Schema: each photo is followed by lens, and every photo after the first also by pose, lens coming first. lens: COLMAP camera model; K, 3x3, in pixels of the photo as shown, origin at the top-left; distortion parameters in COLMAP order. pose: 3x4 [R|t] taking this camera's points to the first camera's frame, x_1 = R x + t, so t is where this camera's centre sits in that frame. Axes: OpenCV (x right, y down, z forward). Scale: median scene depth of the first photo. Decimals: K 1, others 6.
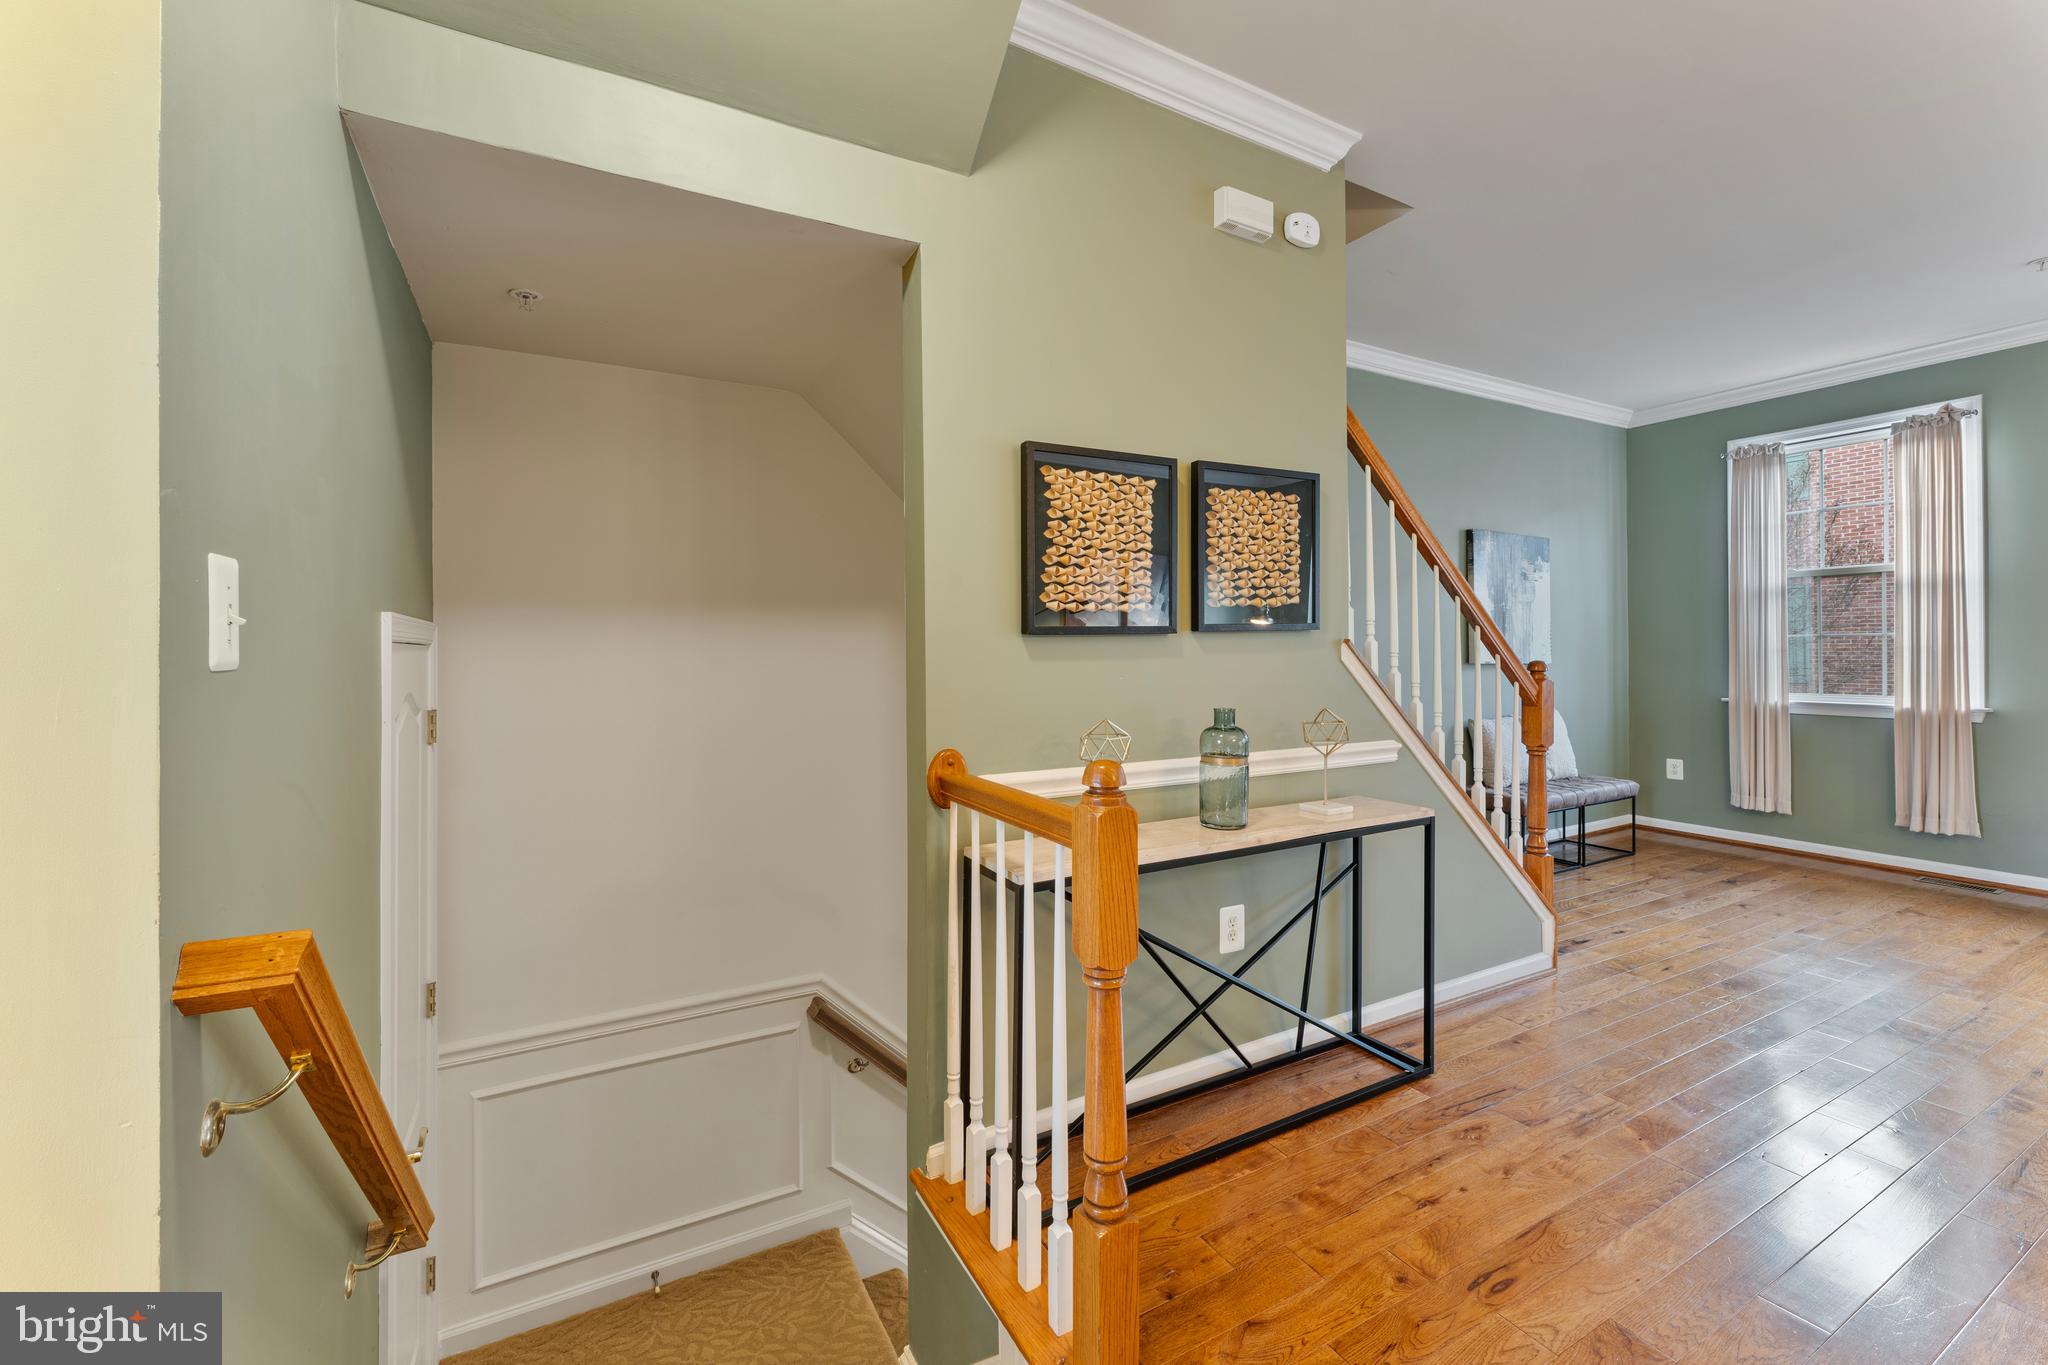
lens RADIAL K [[823.5, 0, 1012.2], [0, 823.5, 652.5], [0, 0, 1]] dist [0.001521, -0.000062]
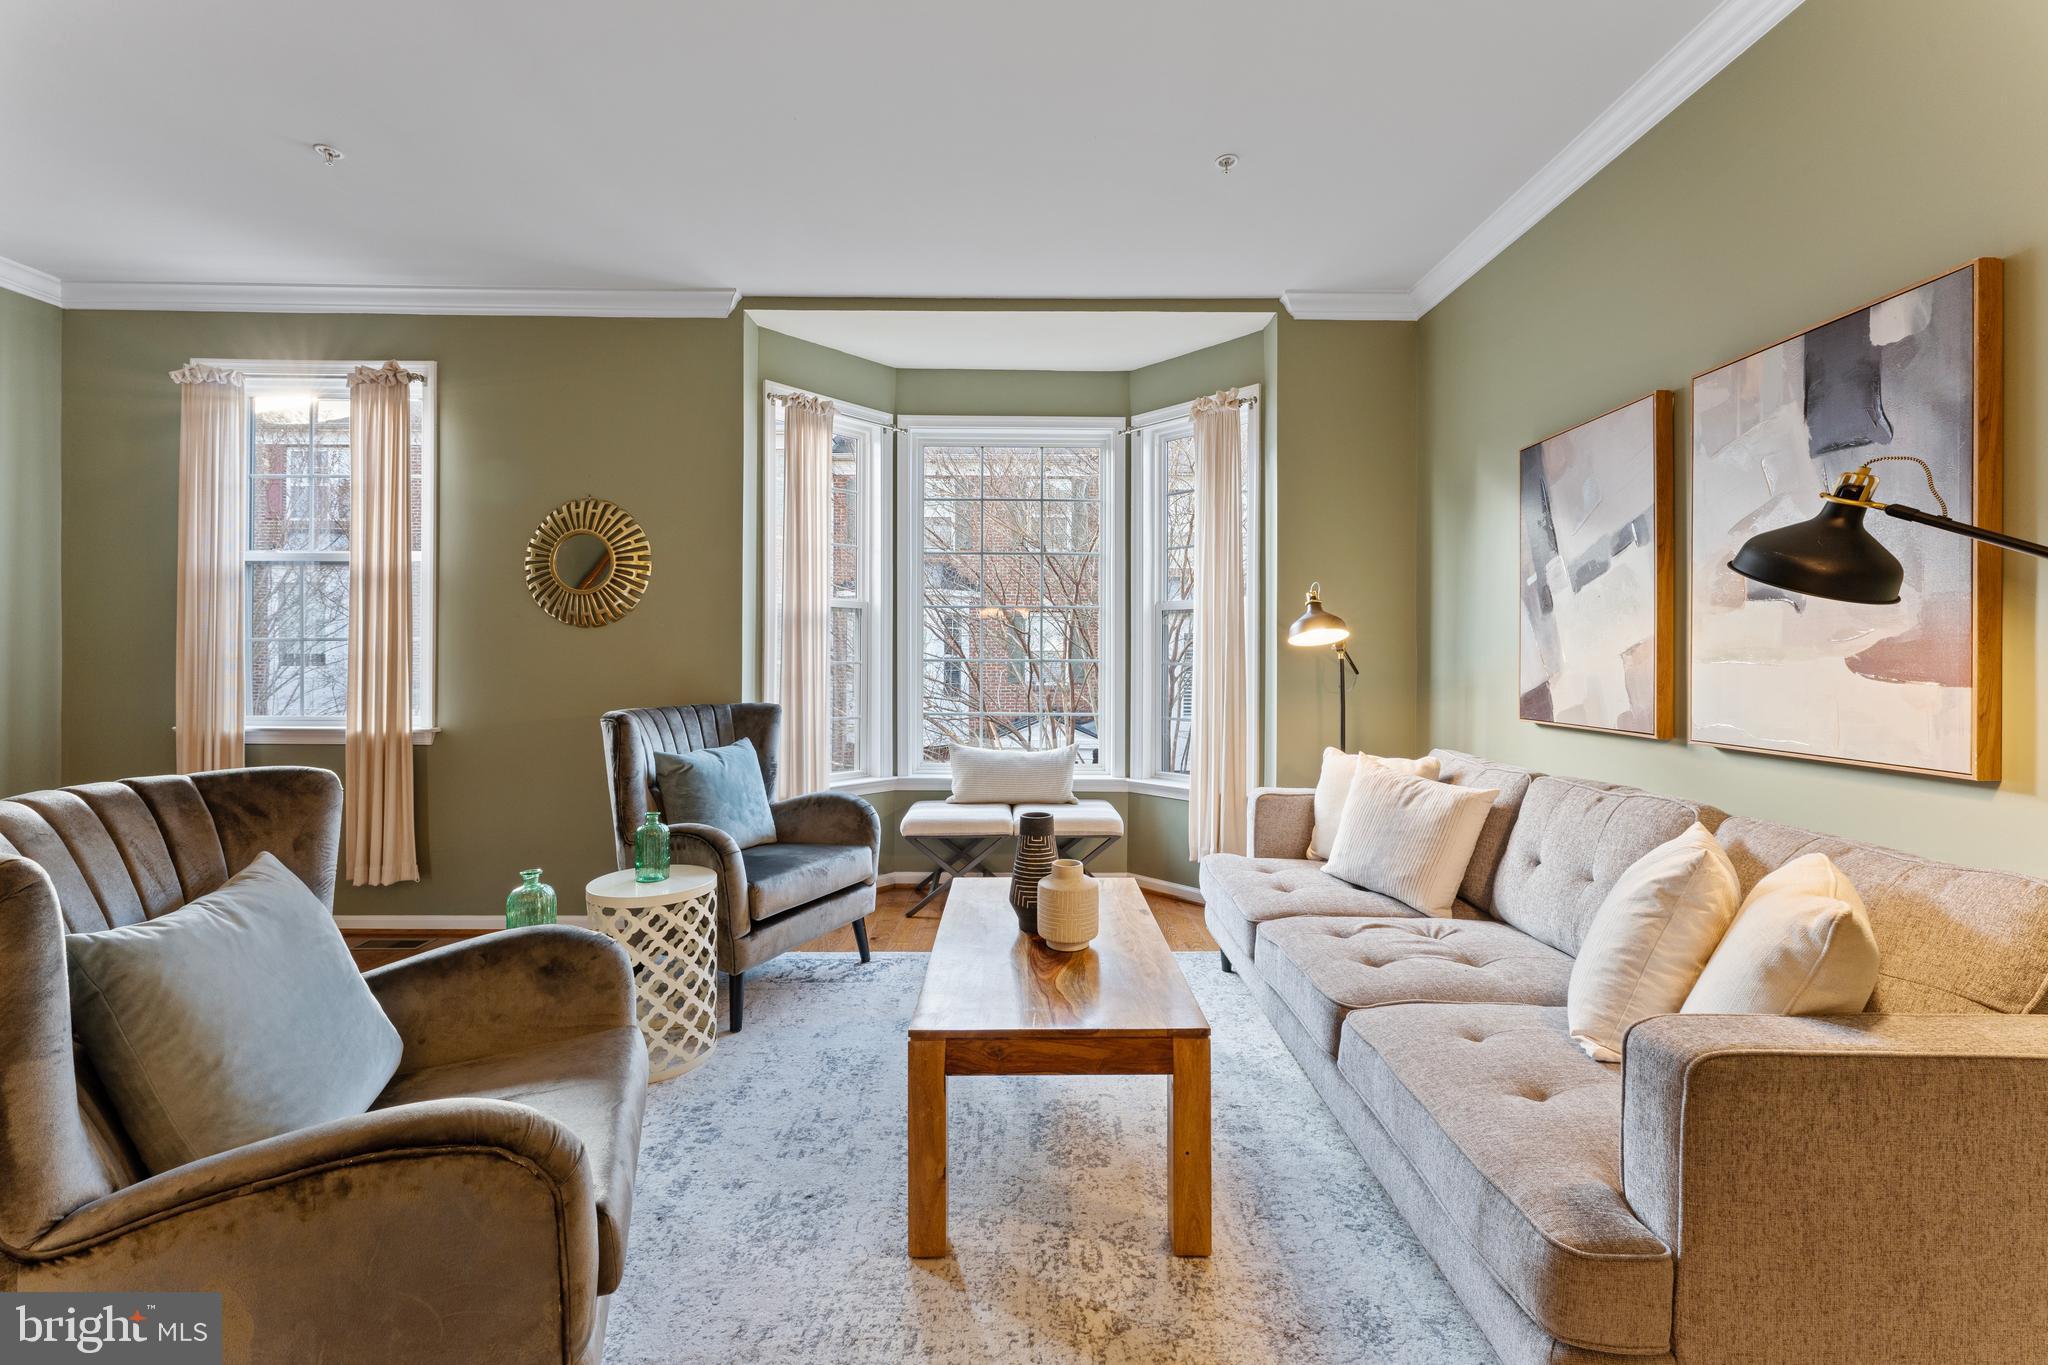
lens RADIAL K [[823.5, 0, 1025.5], [0, 823.5, 652.7], [0, 0, 1]] dist [0.001521, -0.000062]
pose [[0.470821, 0.010845, 0.882162, 1.154038], [-0.007586, 0.999937, -0.008245, -0.012487], [-0.882196, -0.002810, 0.470873, 0.091774]]
